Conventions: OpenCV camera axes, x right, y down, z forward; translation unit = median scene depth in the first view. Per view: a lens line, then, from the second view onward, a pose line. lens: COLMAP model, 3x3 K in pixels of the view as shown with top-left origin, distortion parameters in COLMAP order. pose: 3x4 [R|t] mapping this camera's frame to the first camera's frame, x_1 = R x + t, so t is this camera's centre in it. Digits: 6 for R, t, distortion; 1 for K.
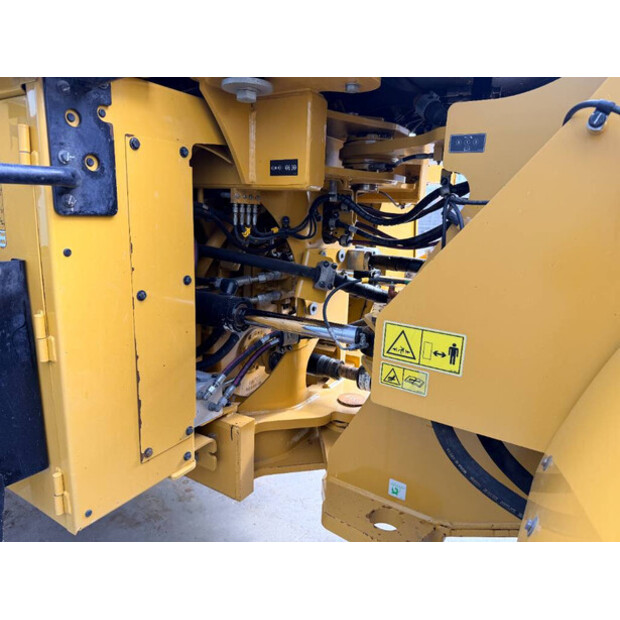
lens RADIAL K [[439.1, 0, 310.5], [0, 439.1, 311.0], [0, 0, 1]] dist [0.026344, -0.041510]
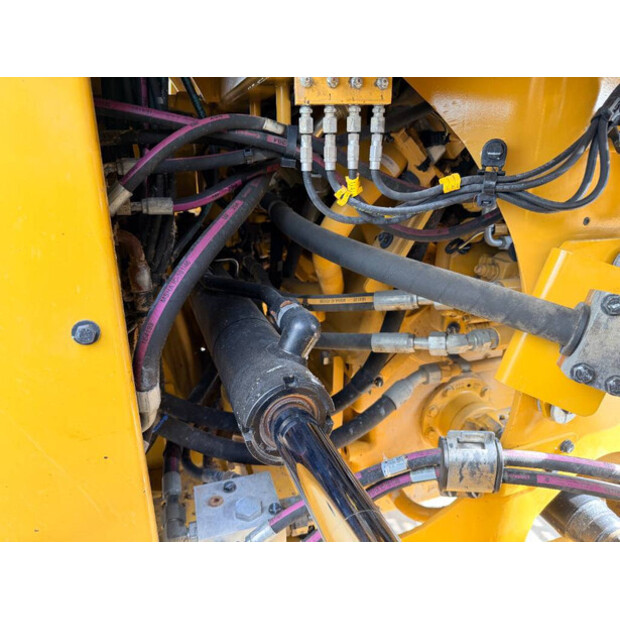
lens RADIAL K [[439.1, 0, 310.5], [0, 439.1, 310.3], [0, 0, 1]] dist [0.026344, -0.041510]
pose [[0.760857, 0.171091, -0.625959, 0.063416], [-0.100927, 0.984079, 0.146297, -0.123969], [0.641023, -0.048135, 0.766011, 0.653588]]
